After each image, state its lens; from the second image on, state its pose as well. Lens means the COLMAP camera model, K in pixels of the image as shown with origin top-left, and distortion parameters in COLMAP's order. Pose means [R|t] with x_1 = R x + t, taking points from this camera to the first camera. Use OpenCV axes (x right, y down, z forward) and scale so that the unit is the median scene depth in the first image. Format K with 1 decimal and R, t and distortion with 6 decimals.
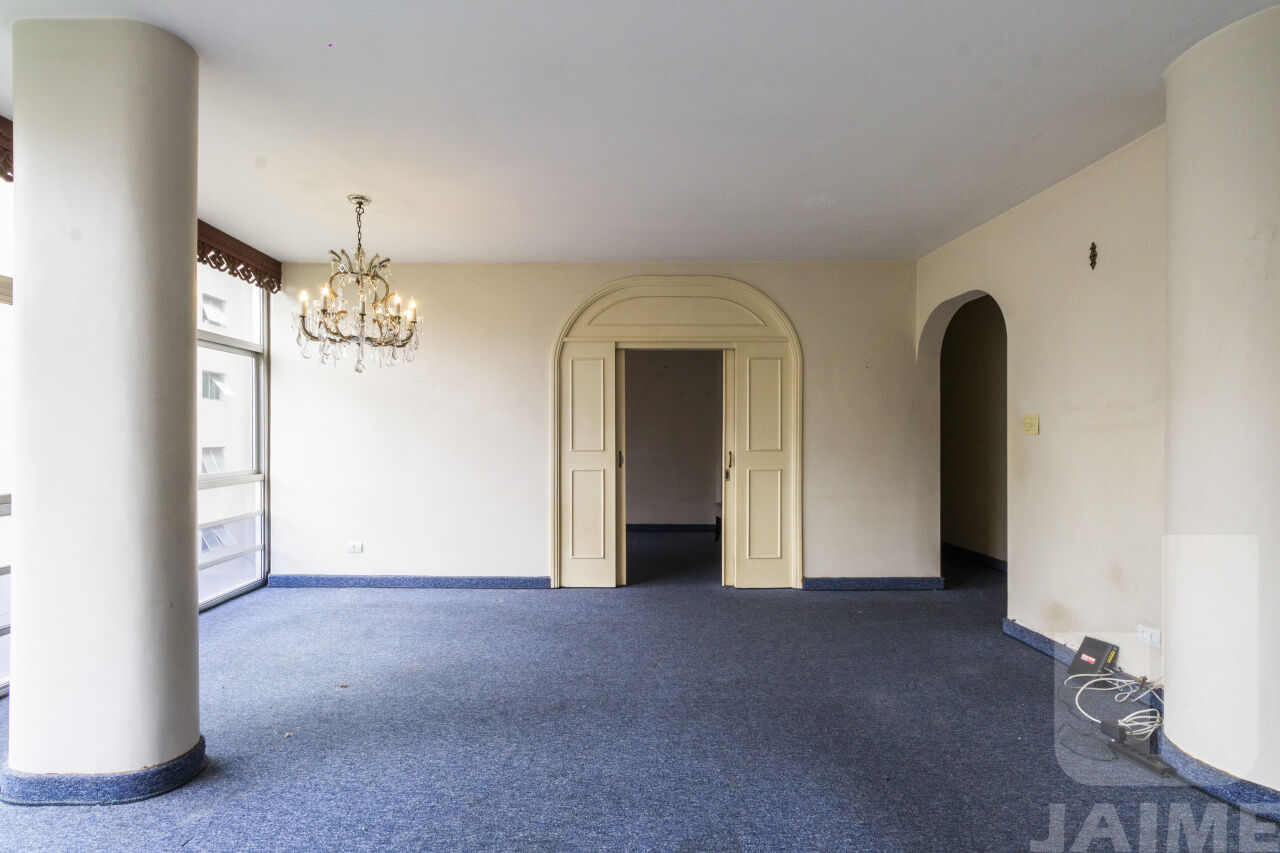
lens RADIAL K [[612.9, 0, 624.6], [0, 612.9, 437.3], [0, 0, 1]] dist [0.008515, -0.001045]
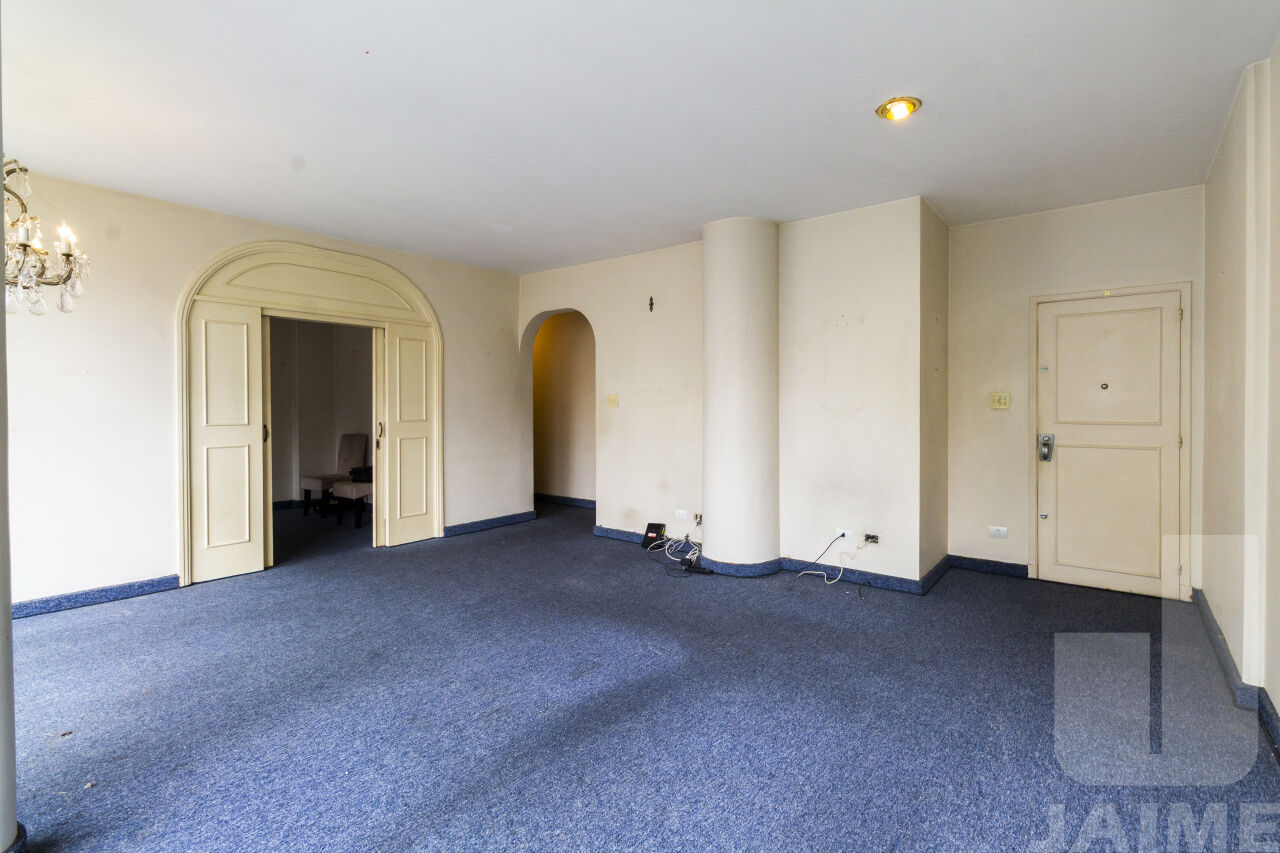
lens RADIAL K [[583.9, 0, 654.0], [0, 583.9, 420.0], [0, 0, 1]] dist [0.012908, 0.000605]
pose [[0.622996, -0.018104, 0.782015, -0.347985], [0.003085, 0.999781, 0.020687, -0.001495], [-0.782219, -0.010475, 0.622916, -0.023781]]
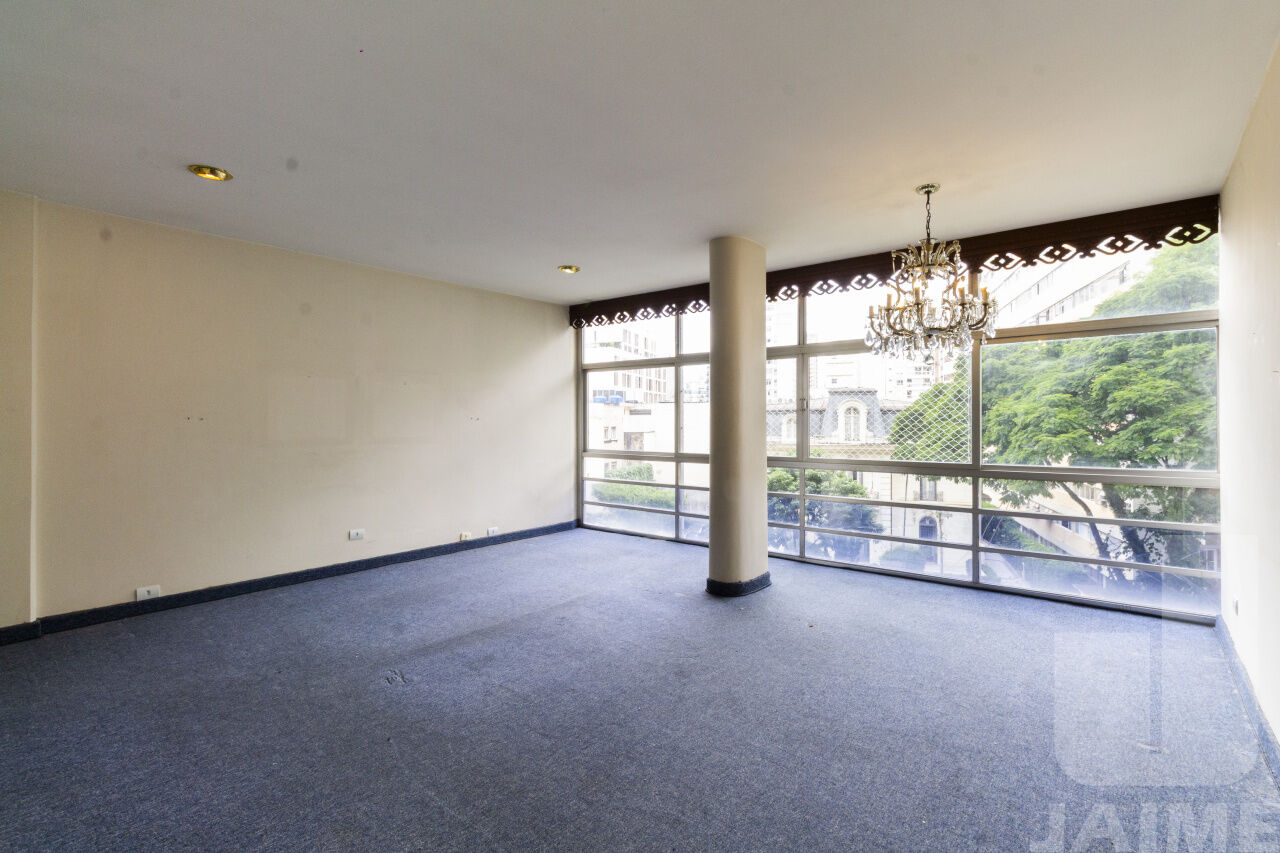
lens RADIAL K [[612.9, 0, 643.0], [0, 612.9, 418.9], [0, 0, 1]] dist [0.008515, -0.001045]
pose [[-0.655560, -0.008870, -0.755091, 0.449833], [-0.001300, 0.999943, -0.010618, -0.005890], [0.755142, -0.005979, -0.655534, 0.962722]]
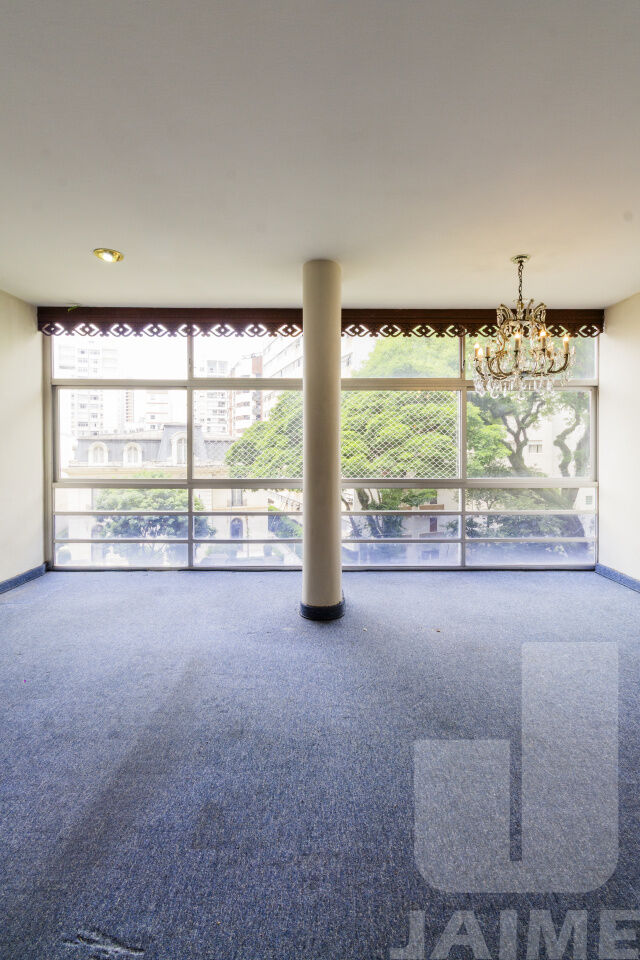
lens RADIAL K [[459.6, 0, 326.4], [0, 459.6, 459.3], [0, 0, 1]] dist [0.008515, -0.001045]
pose [[-0.018070, 0.015738, -0.999713, 0.366770], [0.001845, 0.999875, 0.015707, -0.003359], [0.999835, -0.001561, -0.018097, 0.468577]]
